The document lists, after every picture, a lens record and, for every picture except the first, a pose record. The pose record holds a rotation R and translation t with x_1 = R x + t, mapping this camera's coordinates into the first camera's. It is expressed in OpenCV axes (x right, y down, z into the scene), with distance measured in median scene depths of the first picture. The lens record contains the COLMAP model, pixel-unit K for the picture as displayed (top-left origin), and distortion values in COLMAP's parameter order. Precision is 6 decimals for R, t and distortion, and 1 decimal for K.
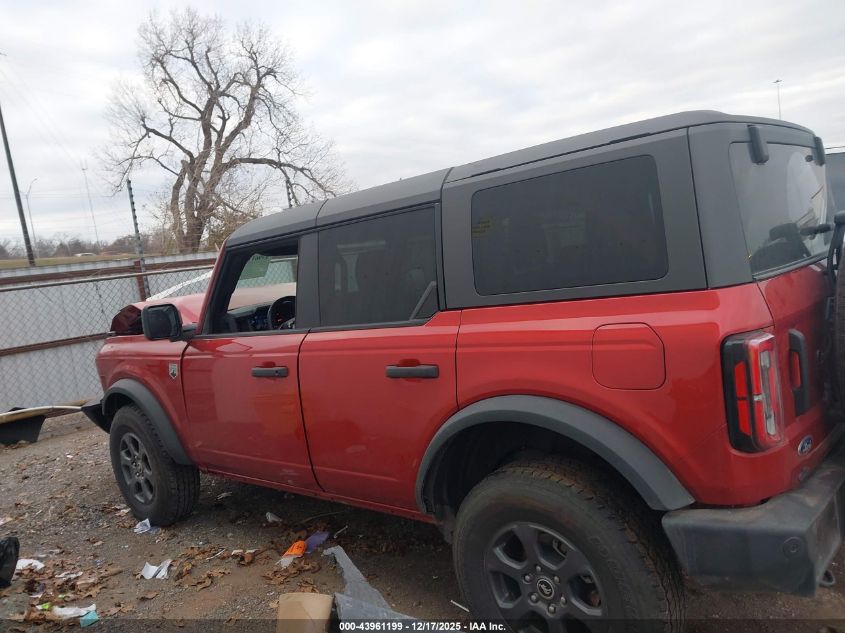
lens RADIAL K [[653.6, 0, 422.1], [0, 653.6, 330.4], [0, 0, 1]] dist [0.011501, -0.004246]
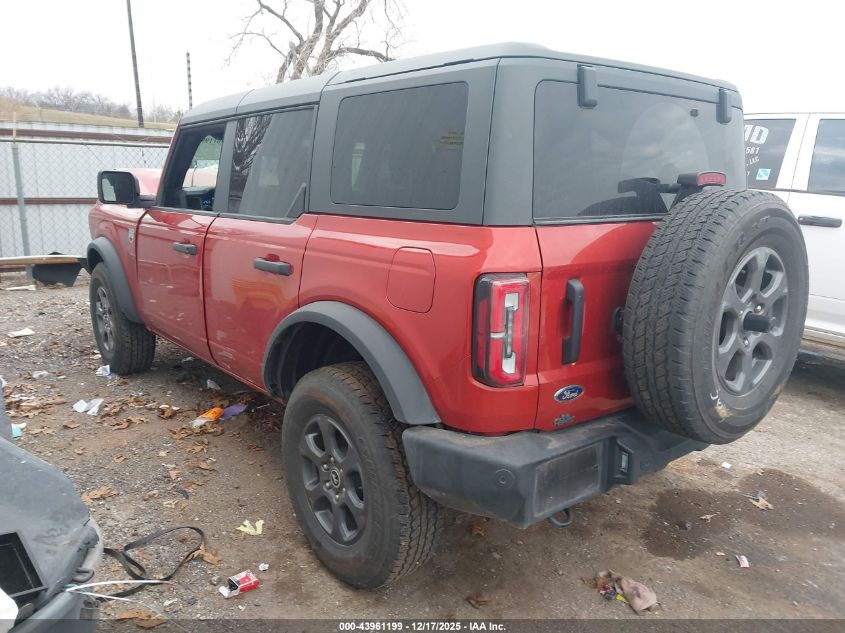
lens RADIAL K [[648.2, 0, 412.1], [0, 648.2, 318.1], [0, 0, 1]] dist [0.100044, -0.145445]
pose [[0.975220, 0.178413, -0.130824, 0.254432], [-0.162511, 0.978934, 0.123607, -0.015348], [0.150121, -0.099284, 0.983670, -0.018632]]
